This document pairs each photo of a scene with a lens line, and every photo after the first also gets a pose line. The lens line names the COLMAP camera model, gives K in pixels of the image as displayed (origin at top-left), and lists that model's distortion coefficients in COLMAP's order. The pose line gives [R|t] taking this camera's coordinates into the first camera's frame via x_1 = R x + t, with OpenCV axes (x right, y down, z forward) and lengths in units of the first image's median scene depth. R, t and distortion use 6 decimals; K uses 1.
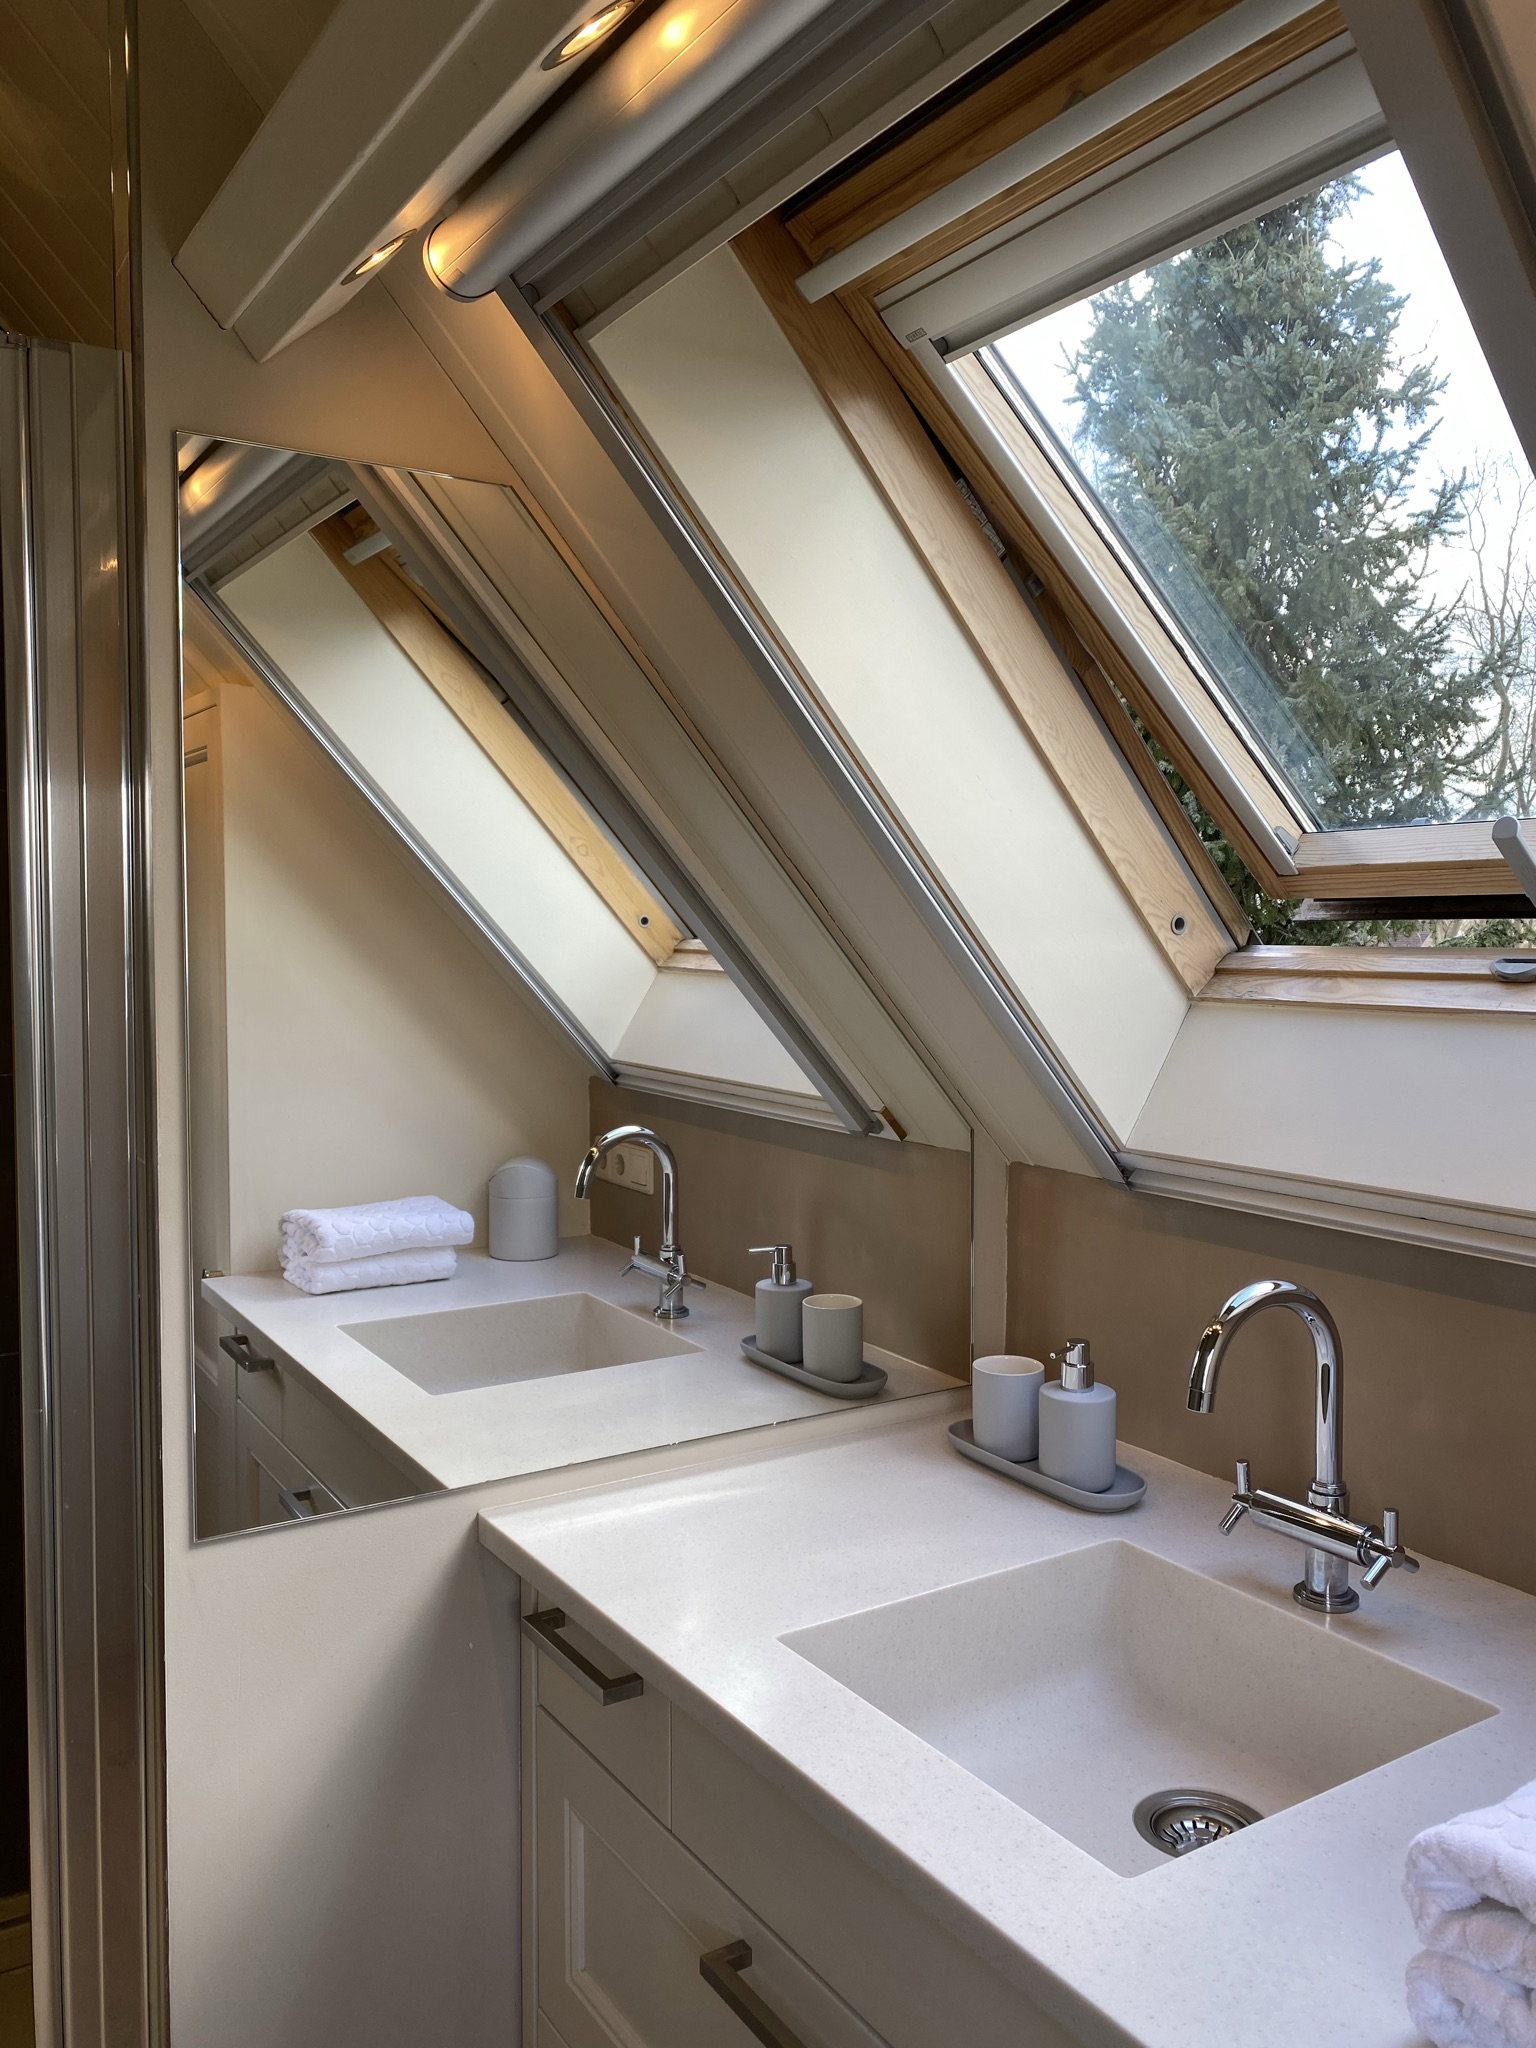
lens RADIAL K [[1577.4, 0, 767.3], [0, 1577.4, 1018.7], [0, 0, 1]] dist [-0.003468, 0.002080]
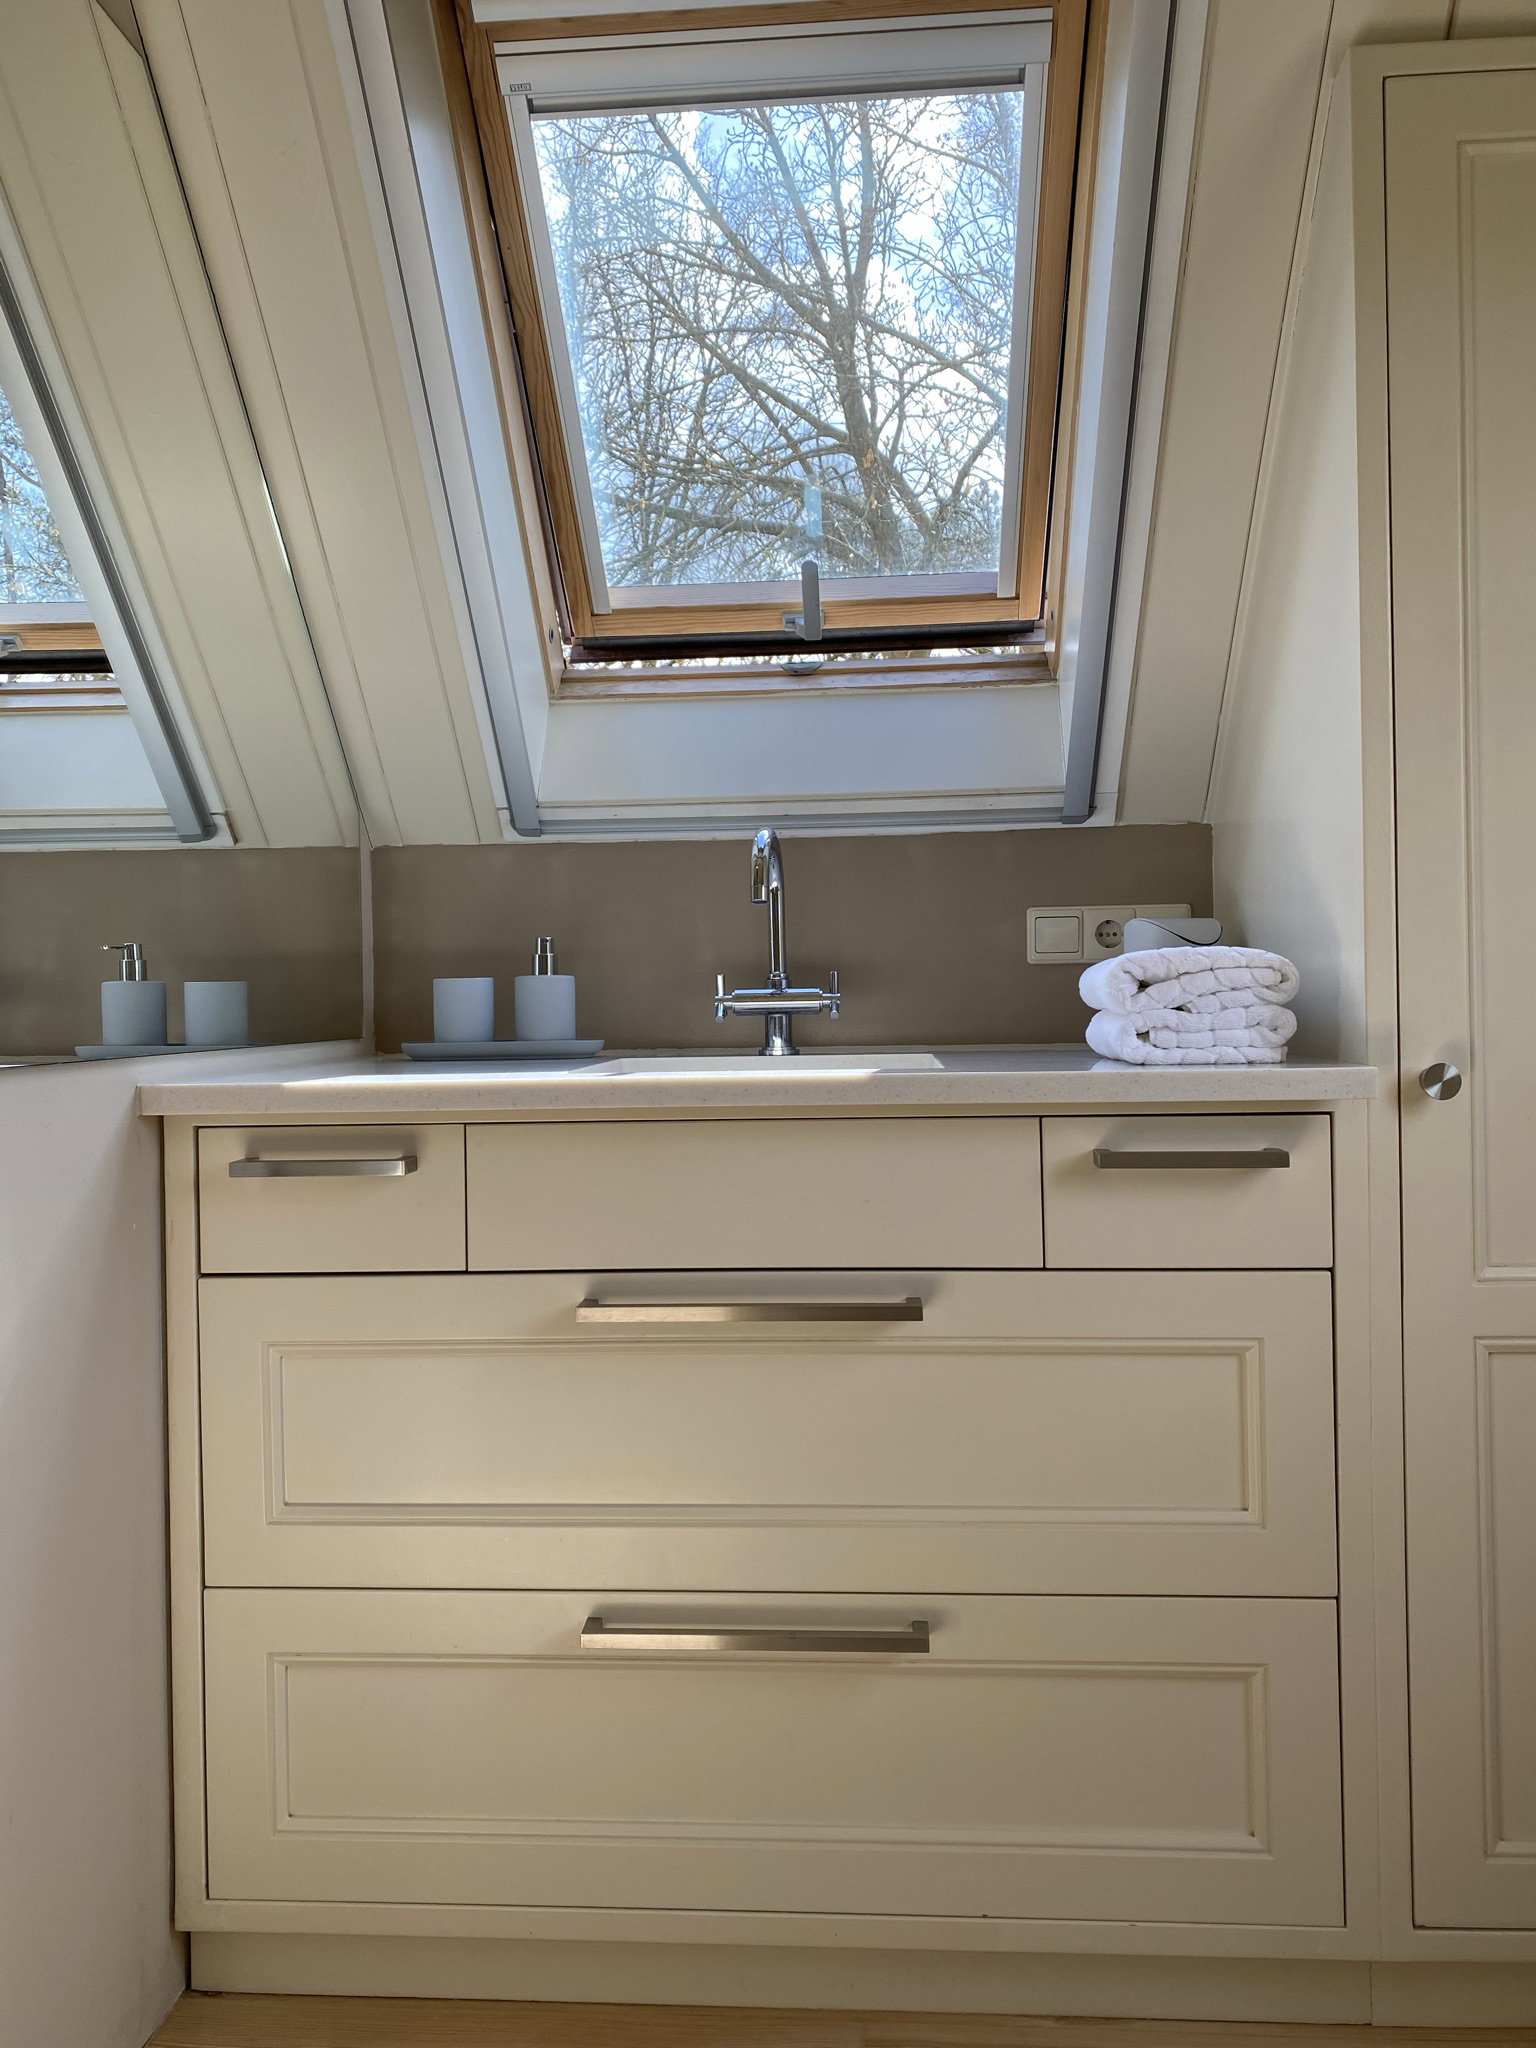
lens RADIAL K [[1577.4, 0, 766.6], [0, 1577.4, 1023.5], [0, 0, 1]] dist [-0.003468, 0.002080]
pose [[0.604786, -0.018485, 0.796174, -0.733709], [0.065170, 0.997526, -0.026345, 0.332923], [-0.793717, 0.067820, 0.604495, 0.107194]]
